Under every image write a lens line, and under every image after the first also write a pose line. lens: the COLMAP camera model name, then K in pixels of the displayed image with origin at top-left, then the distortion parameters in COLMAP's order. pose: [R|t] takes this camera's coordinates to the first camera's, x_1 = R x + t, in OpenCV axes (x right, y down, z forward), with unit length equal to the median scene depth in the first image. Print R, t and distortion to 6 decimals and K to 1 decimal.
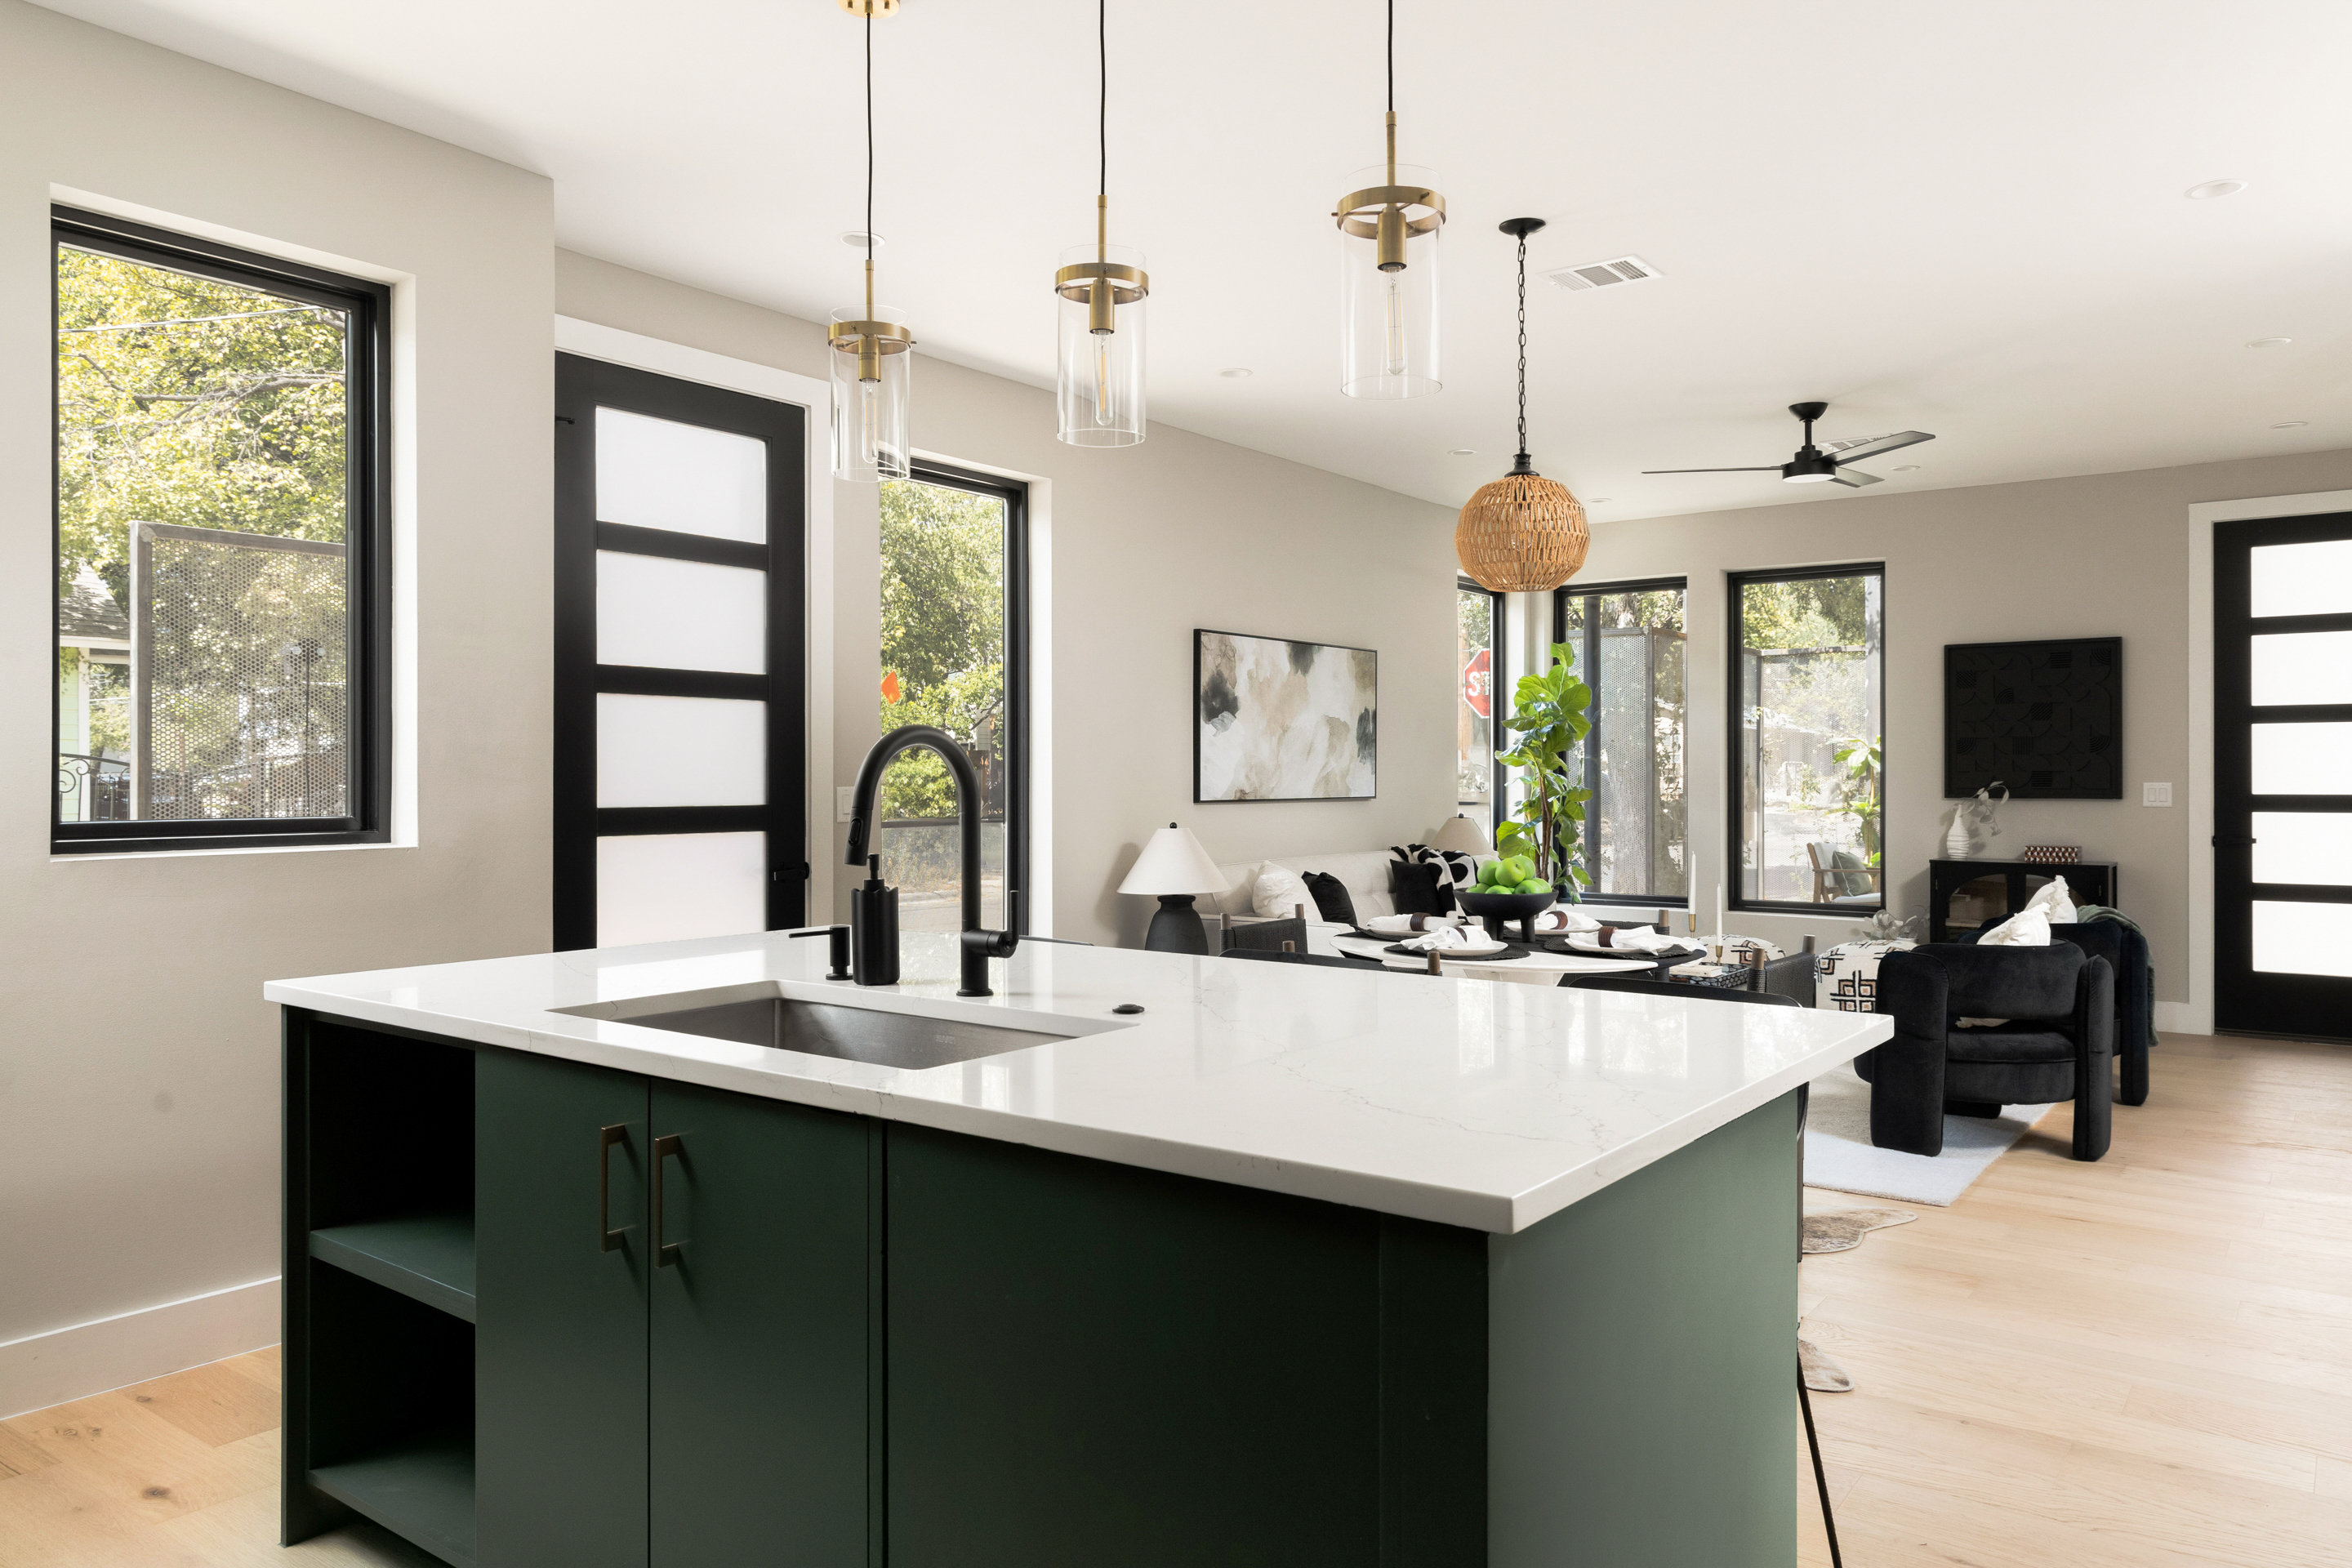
lens RADIAL K [[1588.2, 0, 1185.9], [0, 1588.2, 771.6], [0, 0, 1]] dist [0.007266, 0.003815]
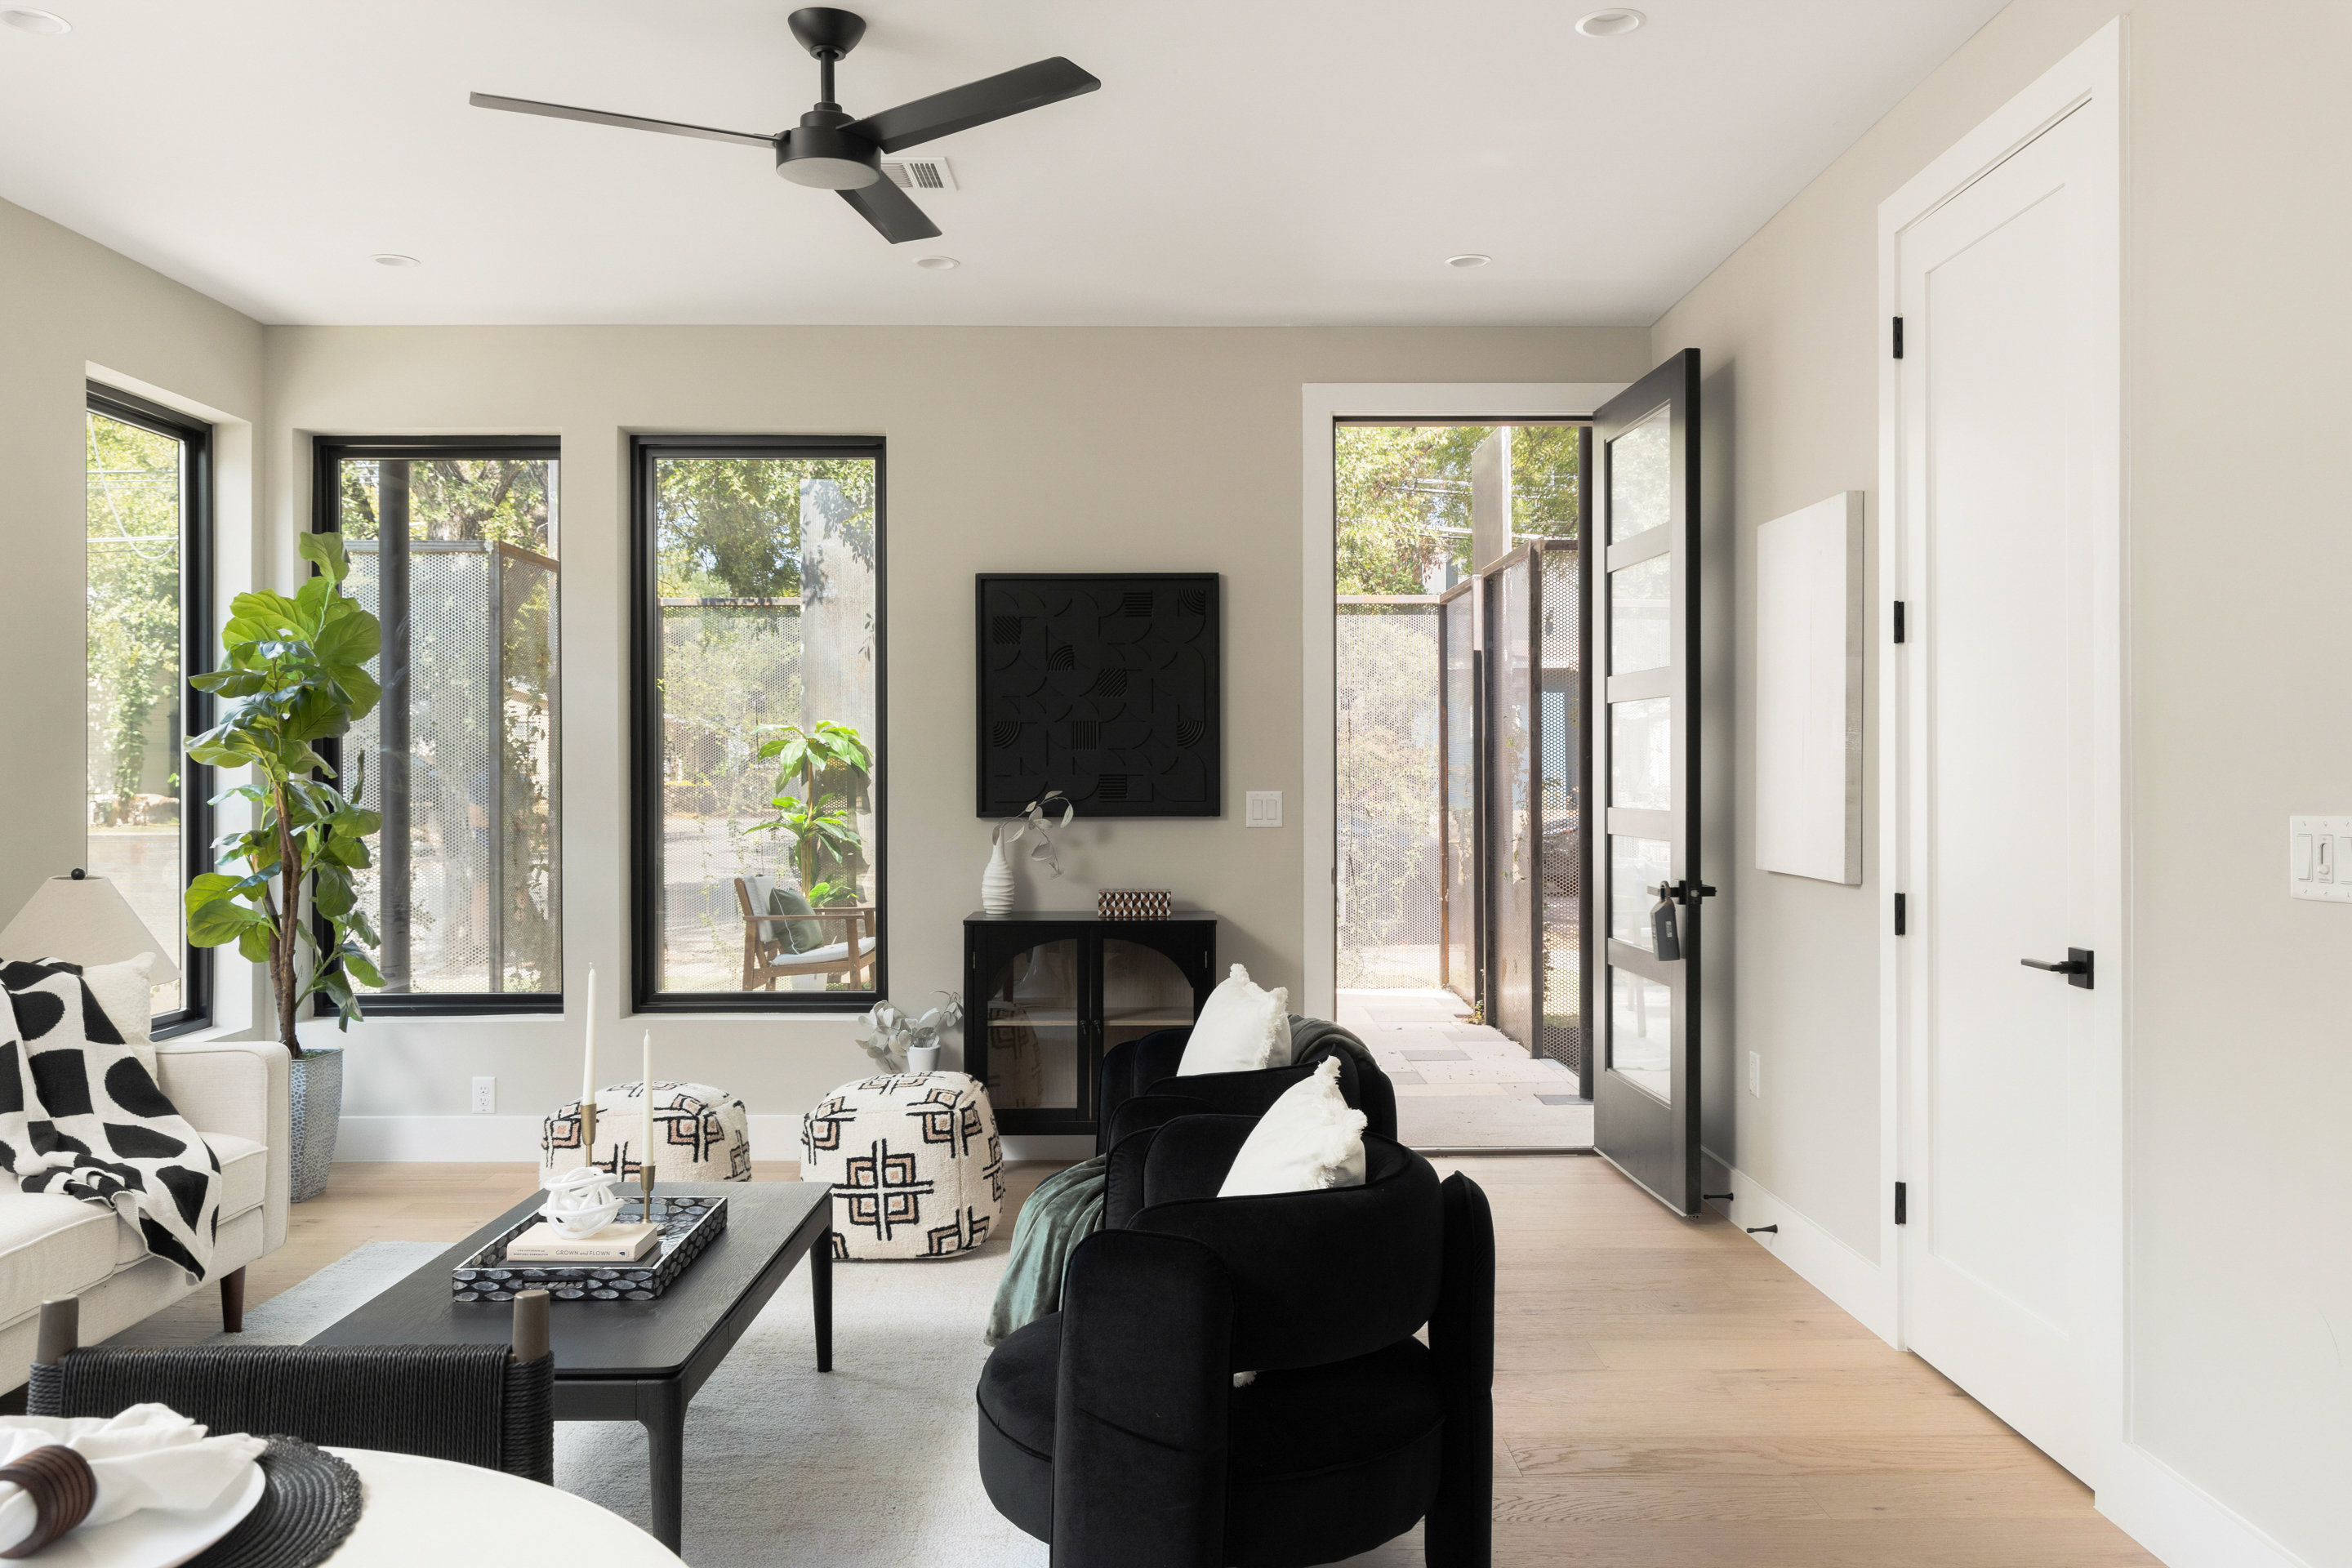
lens RADIAL K [[1815.0, 0, 1176.0], [0, 1815.0, 784.0], [0, 0, 1]] dist [-0.006514, -0.000570]
pose [[0.801638, -0.006072, 0.597779, 0.103716], [0.000643, 0.999957, 0.009295, -0.002976], [-0.597809, -0.007067, 0.801607, 0.349032]]
